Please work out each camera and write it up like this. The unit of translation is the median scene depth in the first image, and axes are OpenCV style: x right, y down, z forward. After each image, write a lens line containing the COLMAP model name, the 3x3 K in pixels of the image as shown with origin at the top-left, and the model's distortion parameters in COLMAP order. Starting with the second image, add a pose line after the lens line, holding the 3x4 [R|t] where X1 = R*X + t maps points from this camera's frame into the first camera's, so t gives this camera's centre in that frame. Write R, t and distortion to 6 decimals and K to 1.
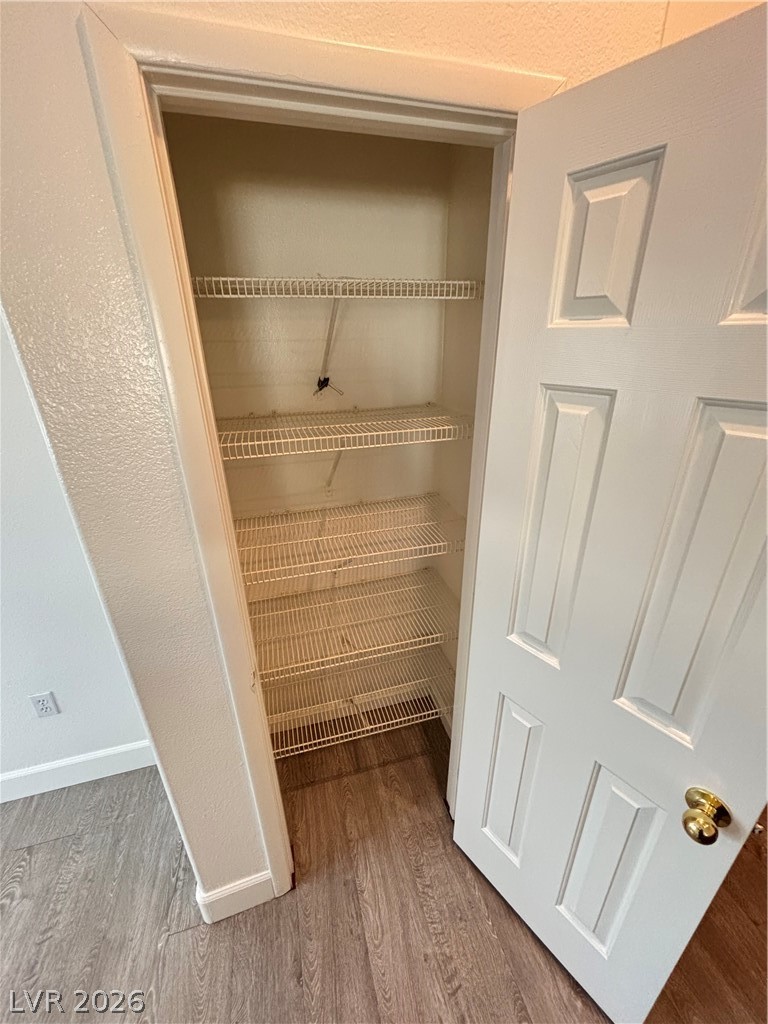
lens RADIAL K [[415.2, 0, 382.7], [0, 415.2, 512.9], [0, 0, 1]] dist [0.002840, 0.000582]
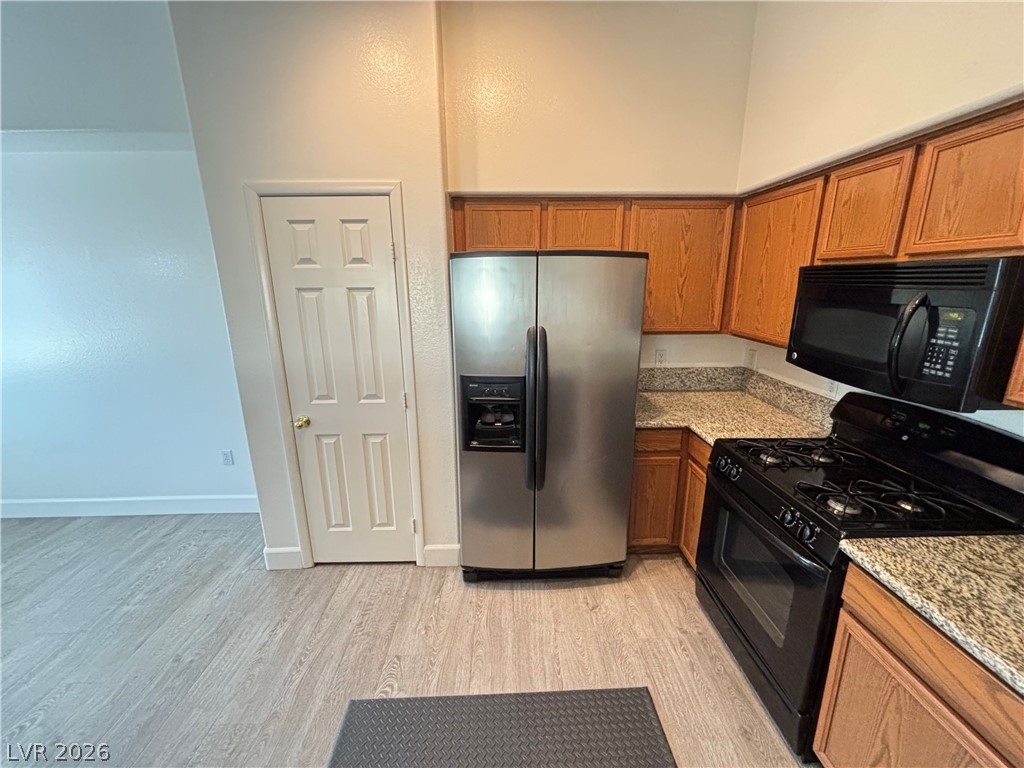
lens RADIAL K [[415.2, 0, 509.0], [0, 415.2, 382.4], [0, 0, 1]] dist [0.002840, 0.000582]
pose [[0.967135, 0.069606, -0.244552, 1.049889], [-0.106903, 0.983975, -0.142708, 0.319219], [0.230700, 0.164161, 0.959077, -0.692257]]
